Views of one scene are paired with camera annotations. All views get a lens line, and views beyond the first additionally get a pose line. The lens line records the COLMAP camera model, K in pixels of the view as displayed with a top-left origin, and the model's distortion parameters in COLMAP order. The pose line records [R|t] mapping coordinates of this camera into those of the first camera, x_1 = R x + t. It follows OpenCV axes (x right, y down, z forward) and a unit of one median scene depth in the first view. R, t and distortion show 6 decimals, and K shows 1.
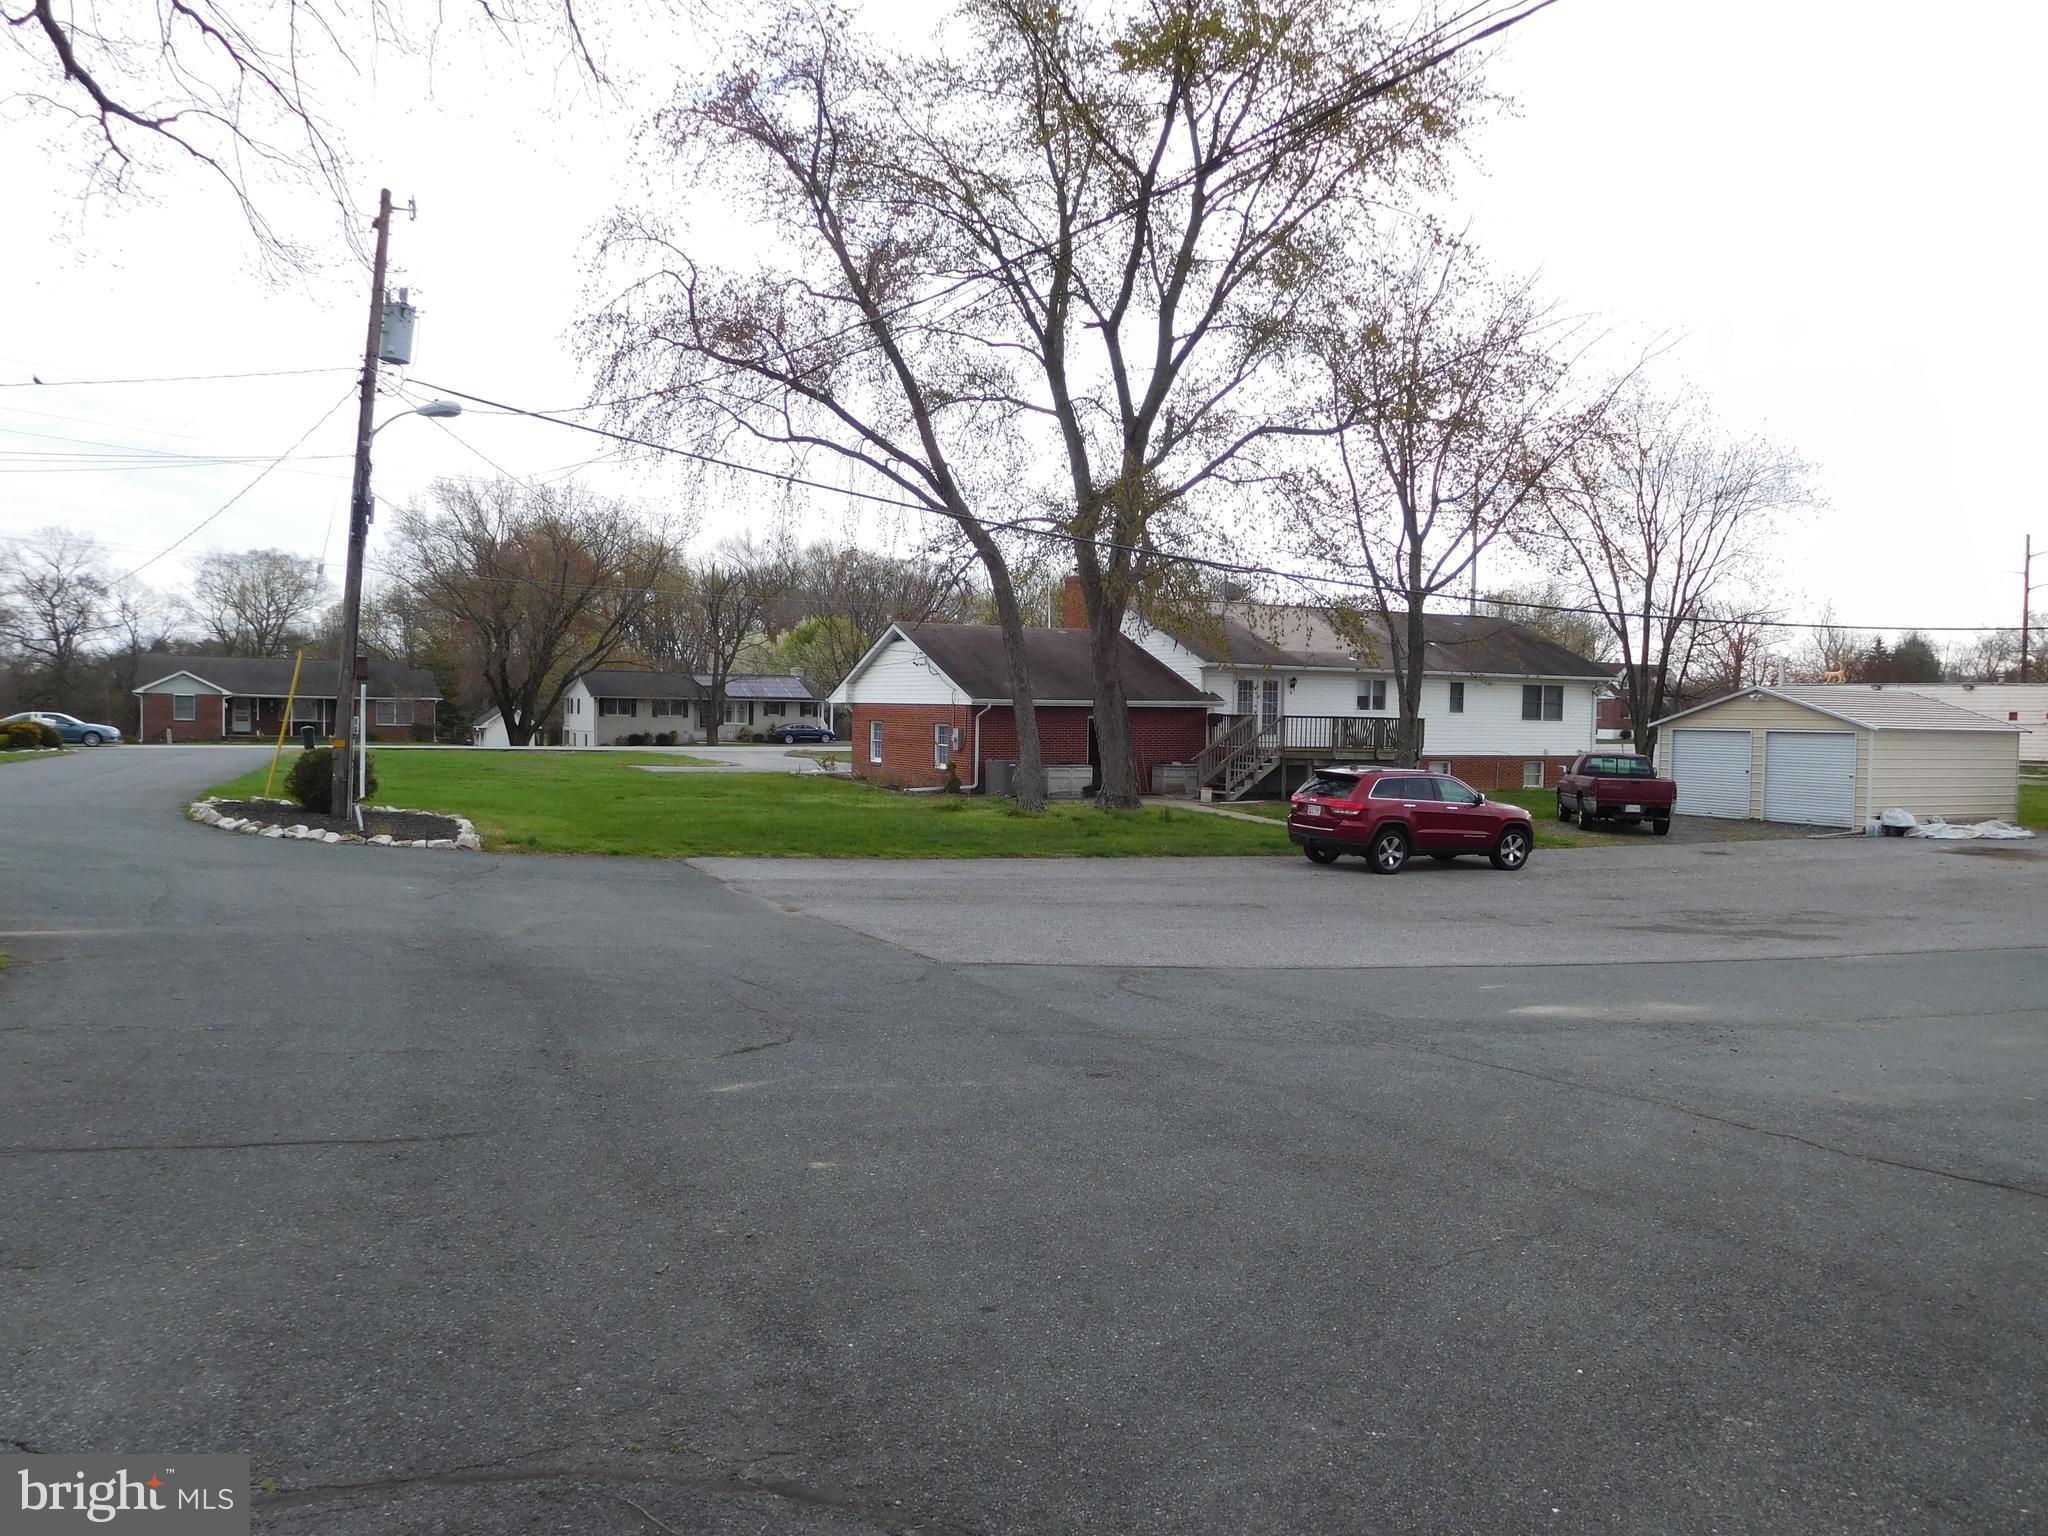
lens RADIAL K [[1545.8, 0, 1024.3], [0, 1545.8, 784.7], [0, 0, 1]] dist [-0.019987, 0.011090]
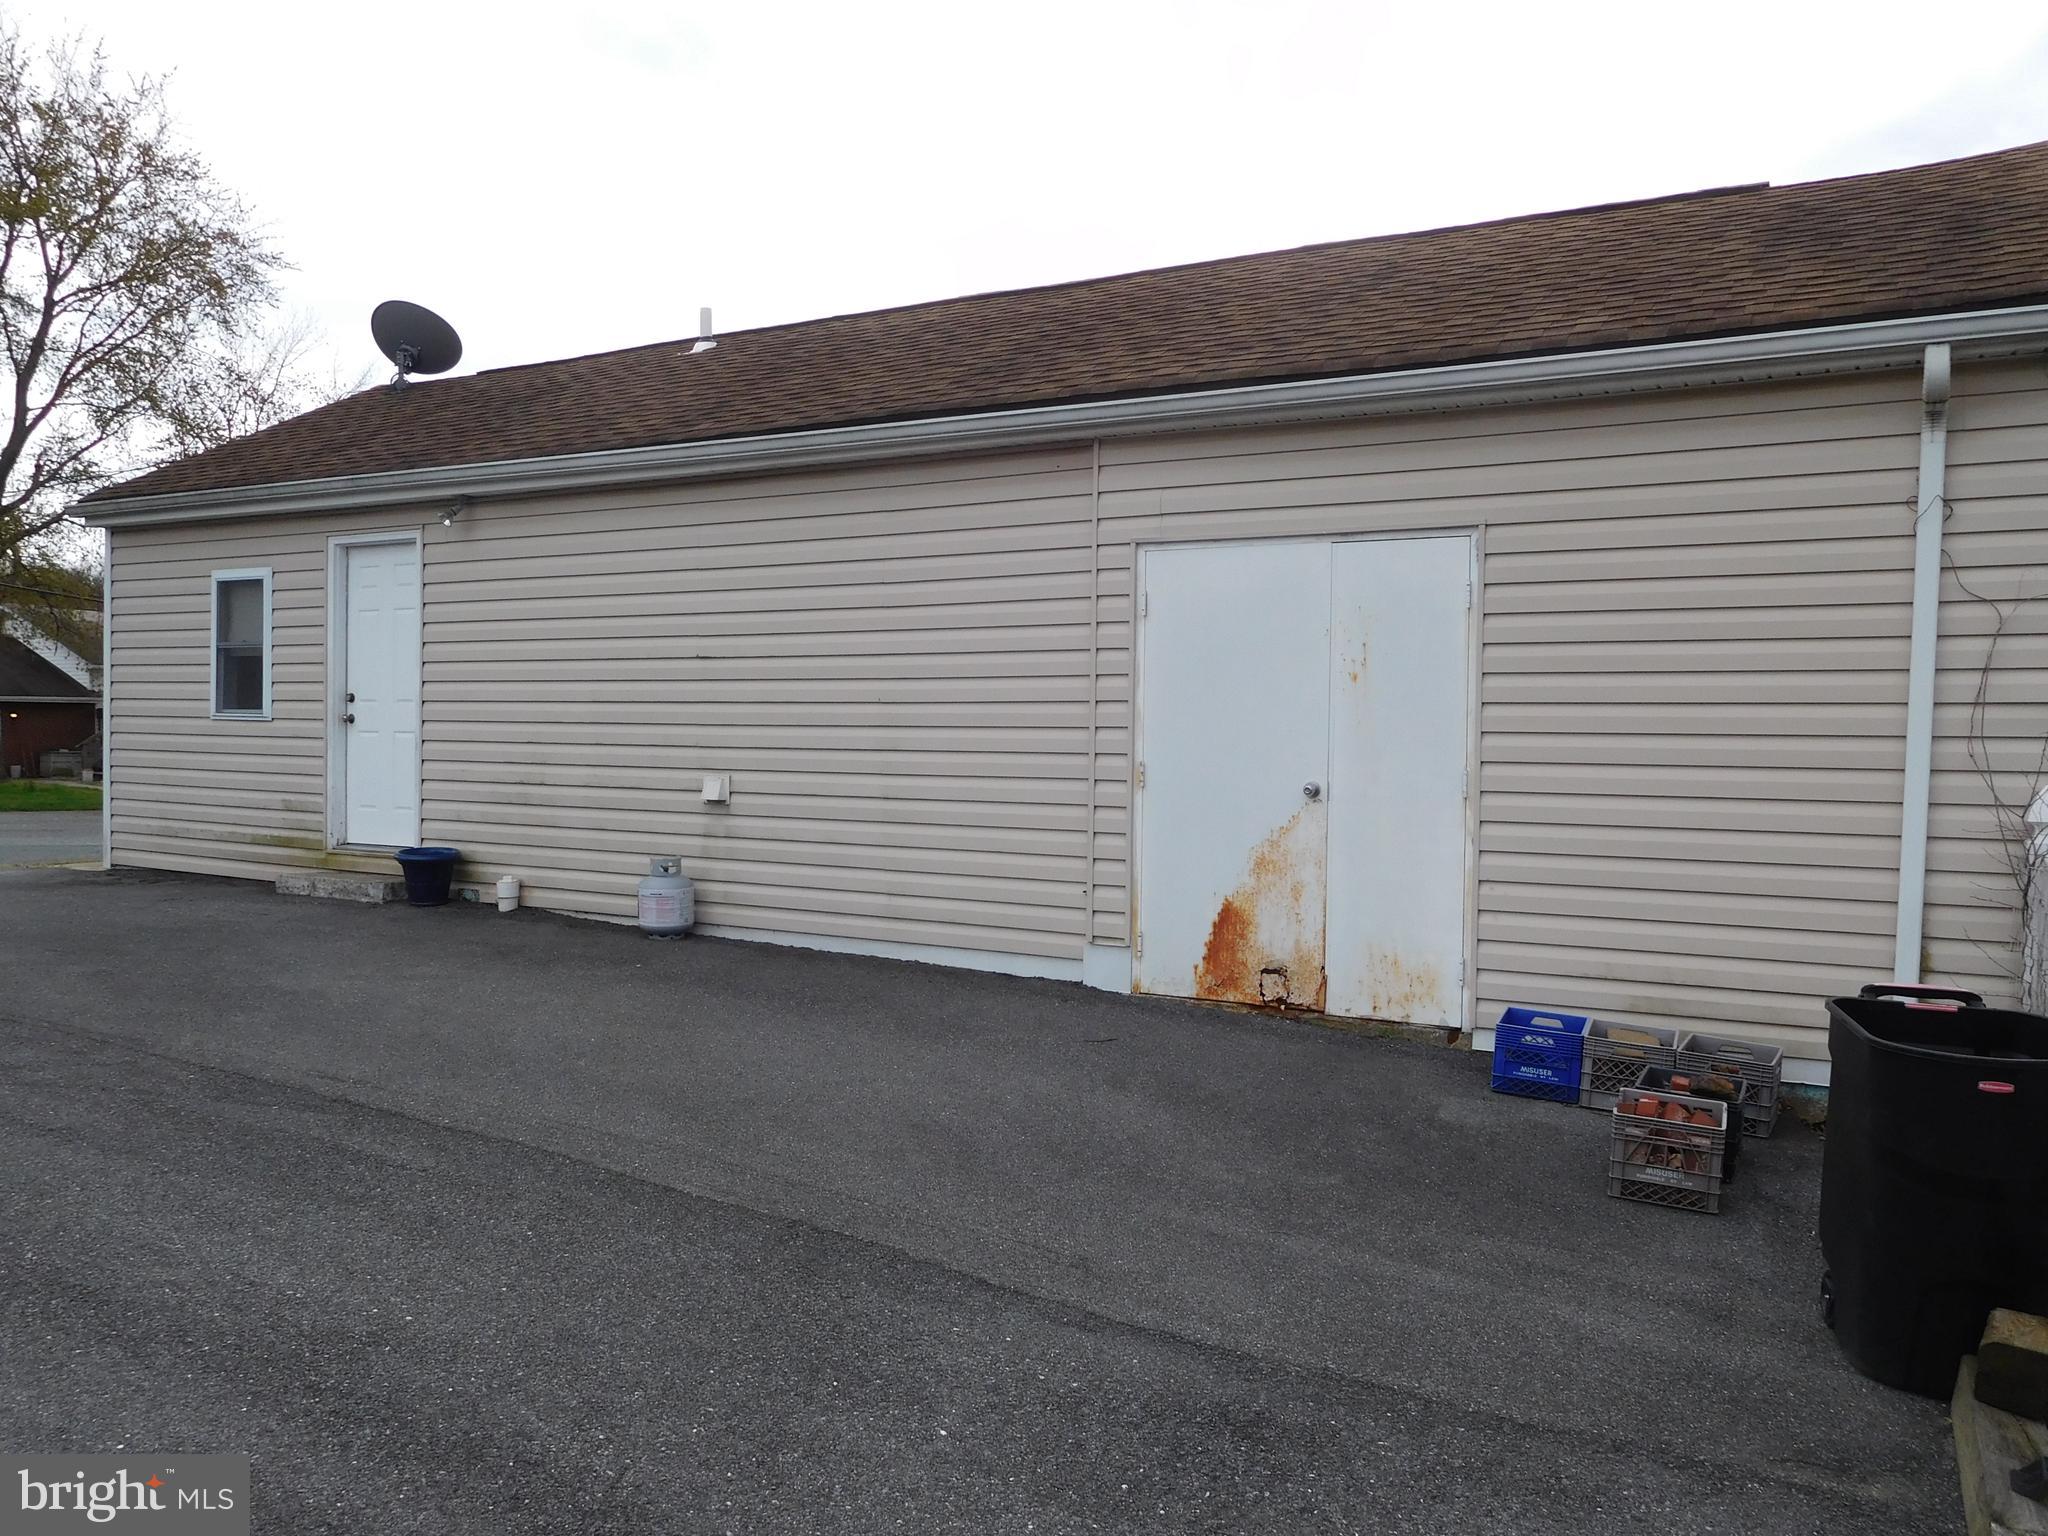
lens RADIAL K [[1545.8, 0, 1055.3], [0, 1545.8, 775.2], [0, 0, 1]] dist [-0.019987, 0.011090]
pose [[0.813477, -0.018731, 0.581295, 0.045723], [0.026544, 0.999635, -0.004936, 0.042471], [-0.580991, 0.019445, 0.813678, -0.527597]]
